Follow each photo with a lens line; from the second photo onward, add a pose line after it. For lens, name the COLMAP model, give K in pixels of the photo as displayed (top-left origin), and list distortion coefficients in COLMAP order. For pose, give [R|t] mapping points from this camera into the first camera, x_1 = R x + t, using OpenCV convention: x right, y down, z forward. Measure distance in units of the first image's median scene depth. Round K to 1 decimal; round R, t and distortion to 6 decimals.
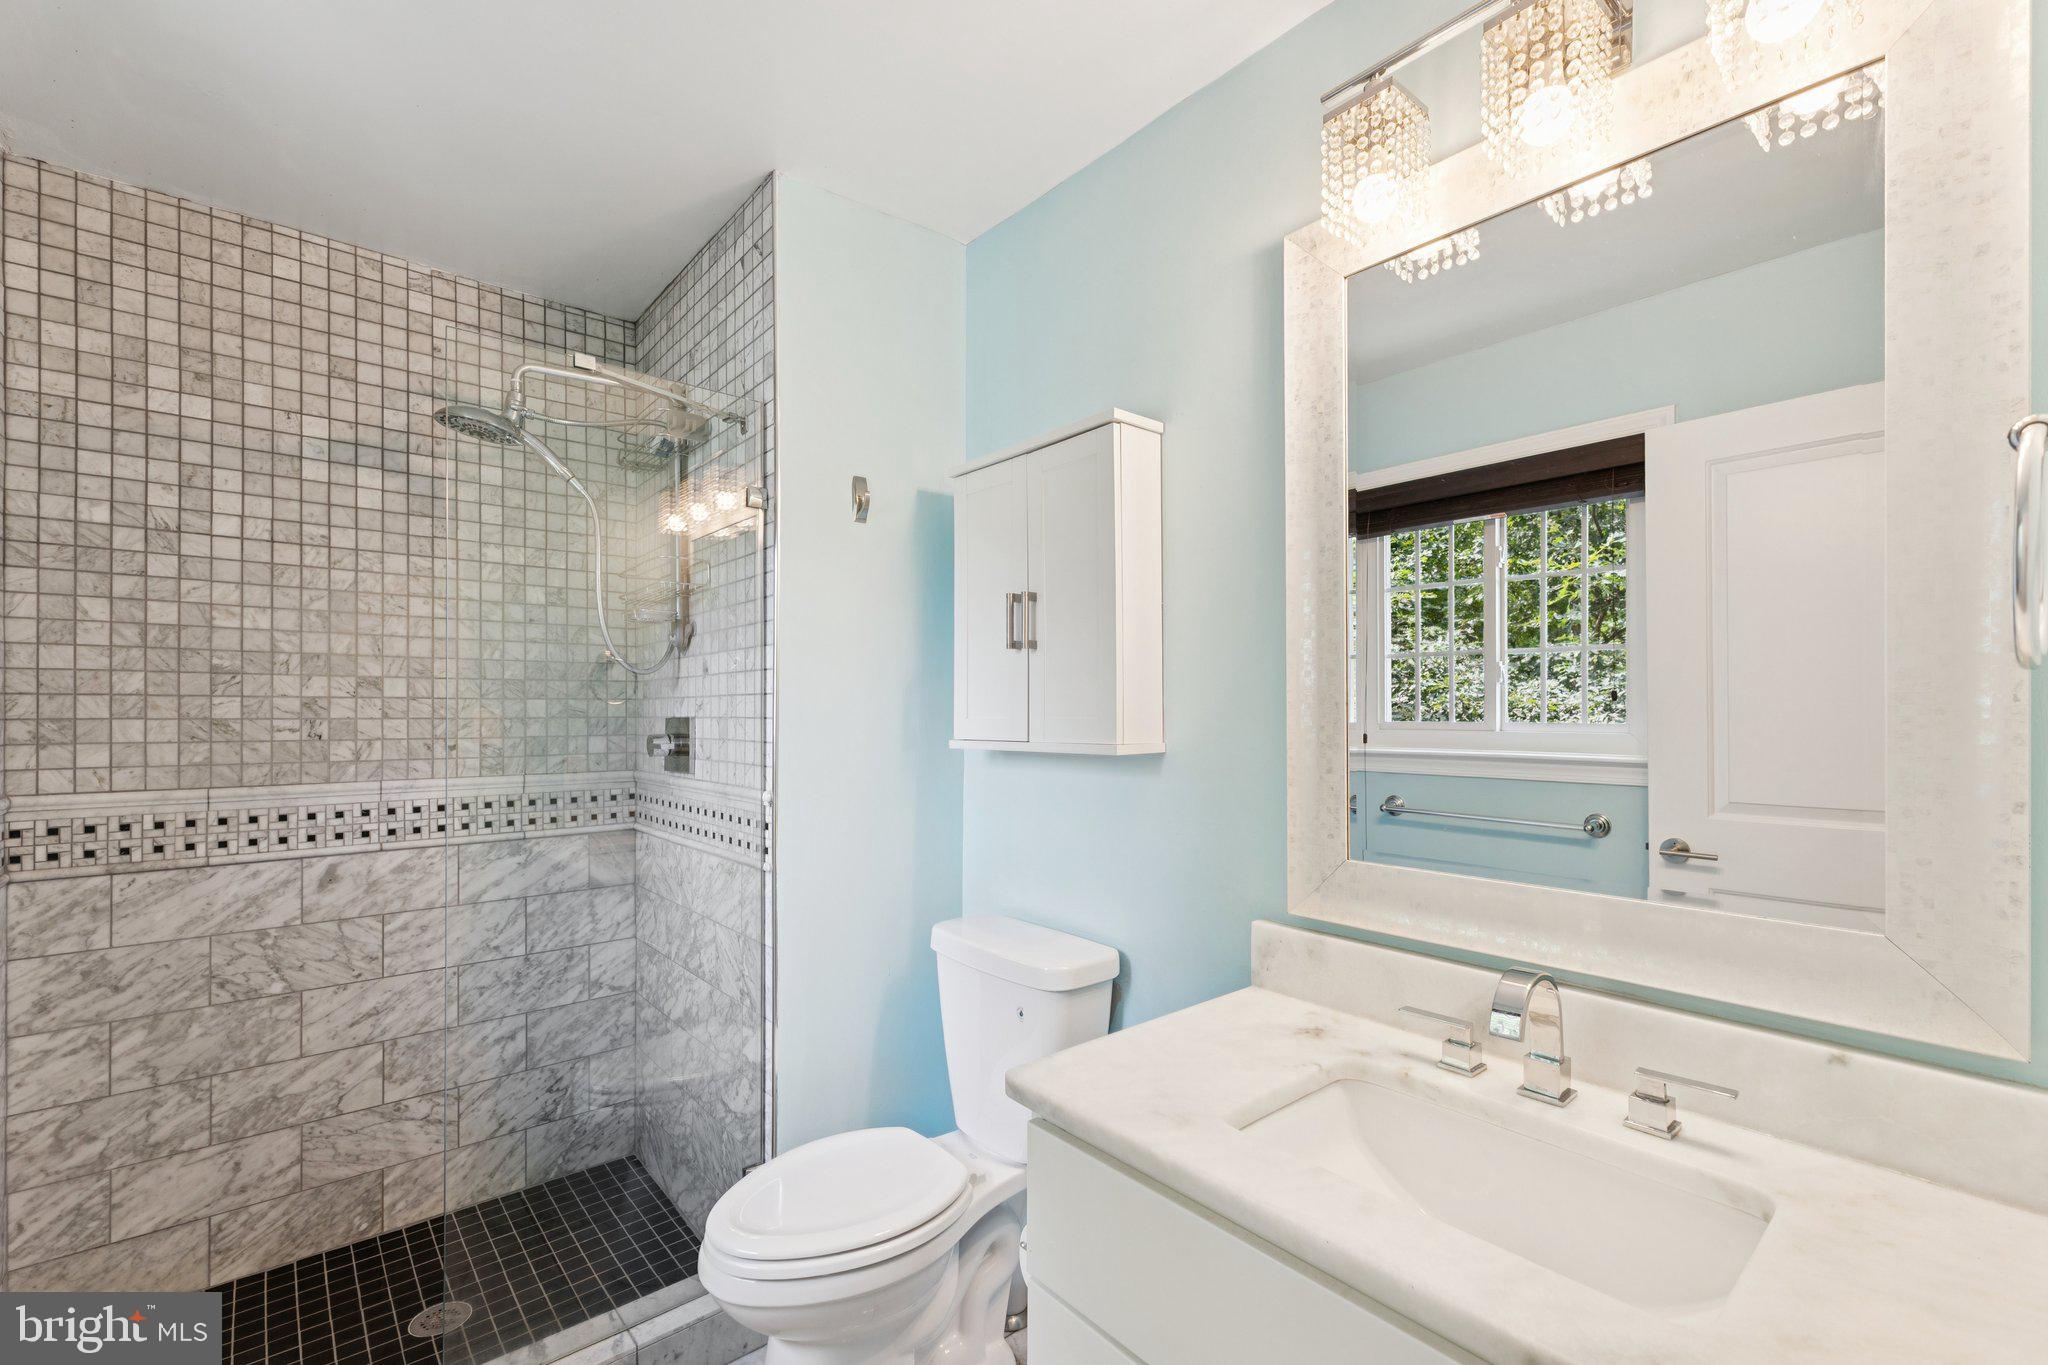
lens RADIAL K [[867.9, 0, 1027.2], [0, 867.9, 696.3], [0, 0, 1]] dist [0.009162, -0.000312]
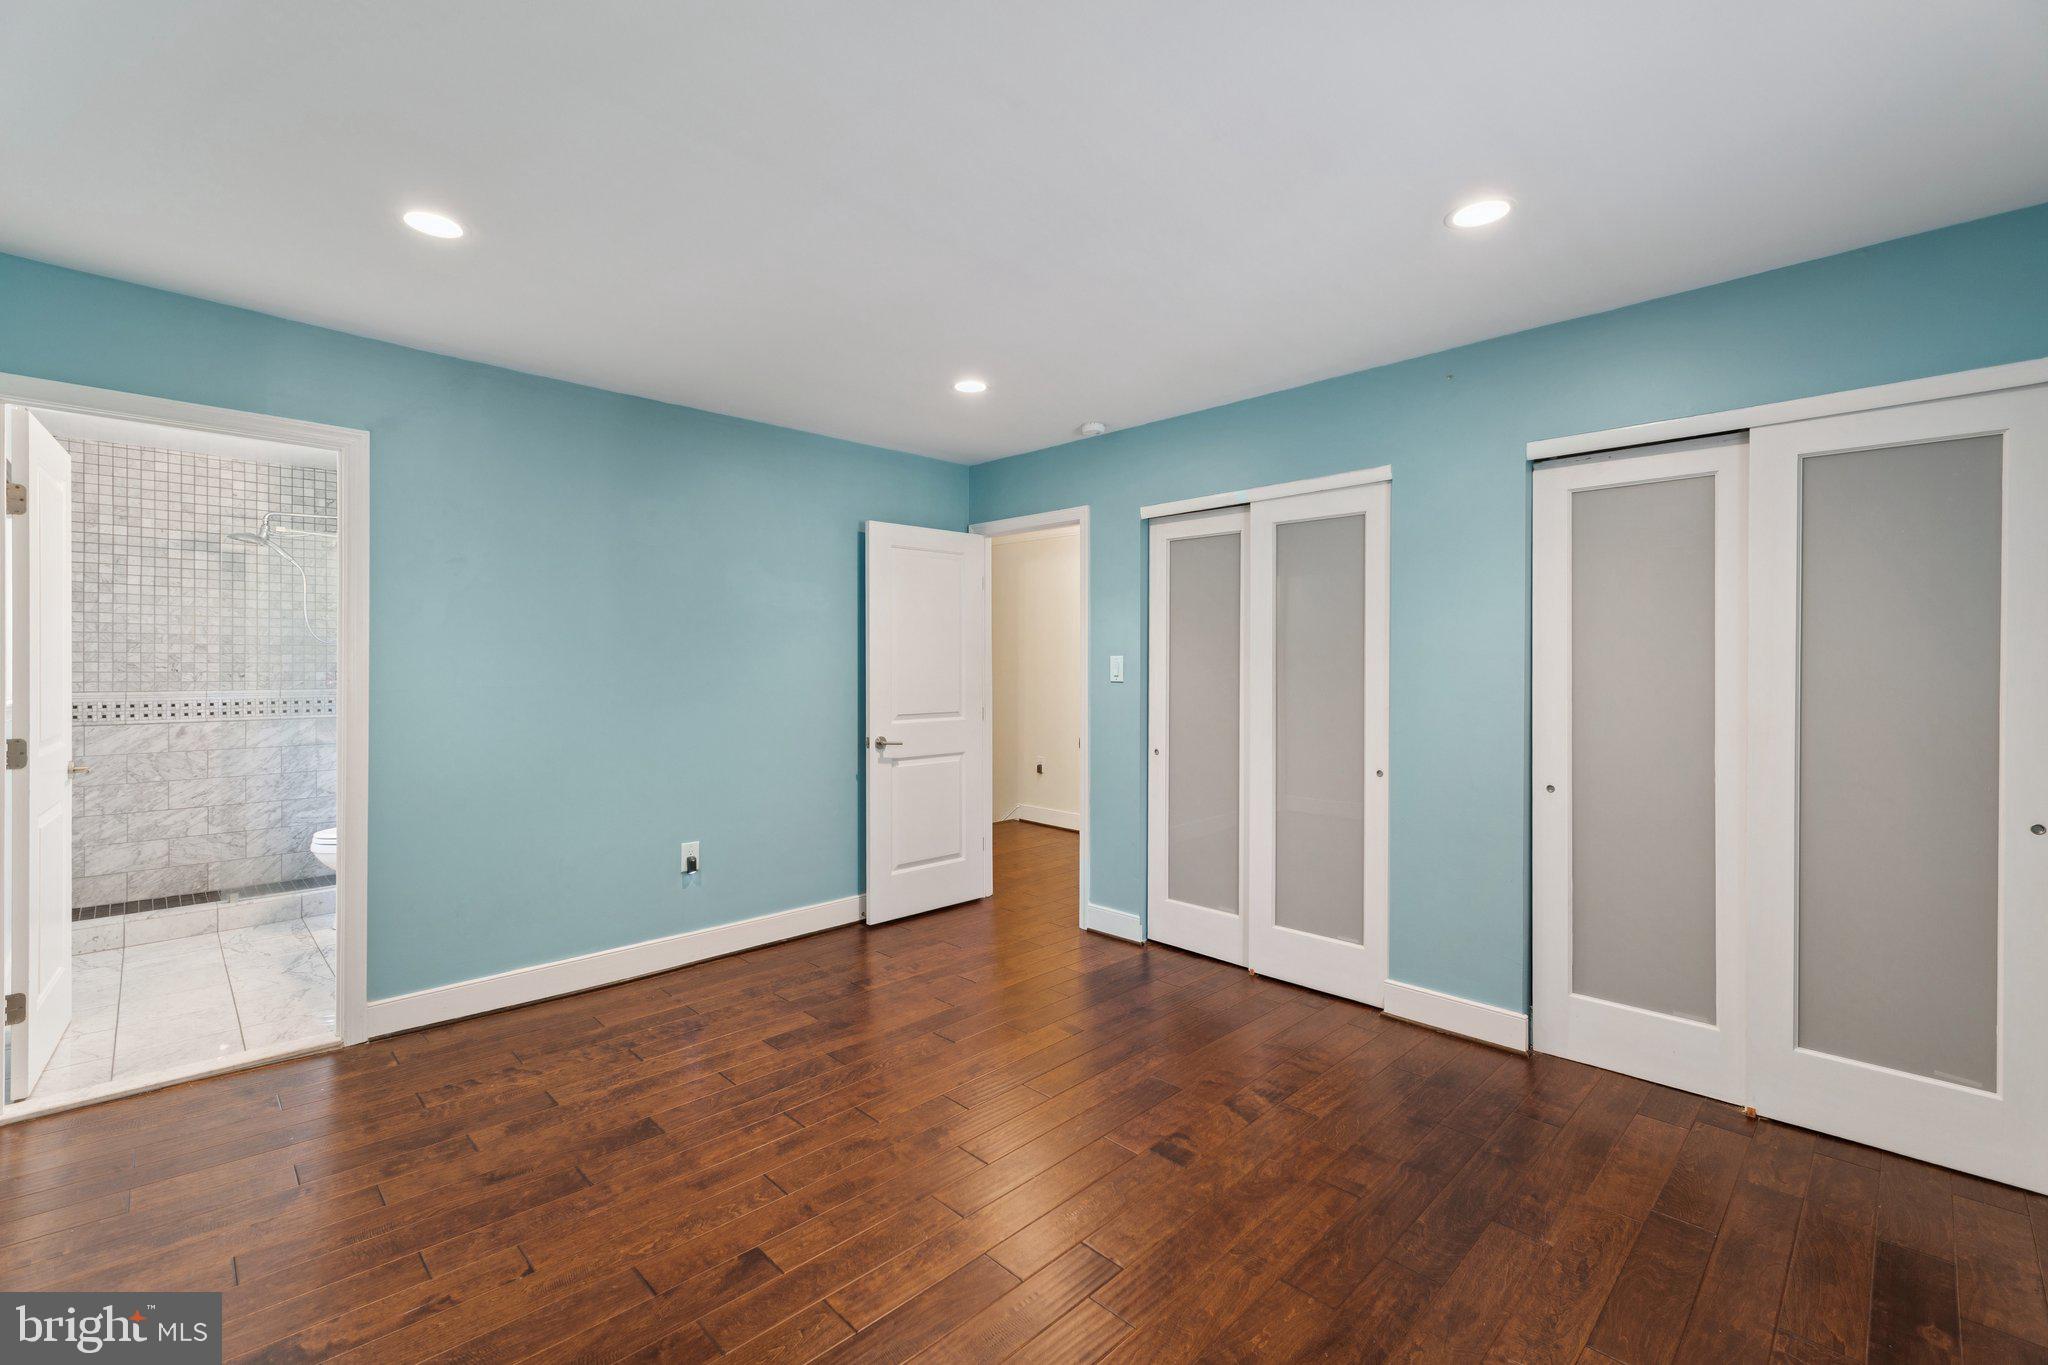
lens RADIAL K [[874.1, 0, 1026.9], [0, 874.1, 654.3], [0, 0, 1]] dist [0.007724, 0.000093]
pose [[0.997394, 0.004464, 0.072010, 1.238408], [-0.004913, 0.999970, 0.006059, -0.021009], [-0.071980, -0.006397, 0.997386, -1.453347]]
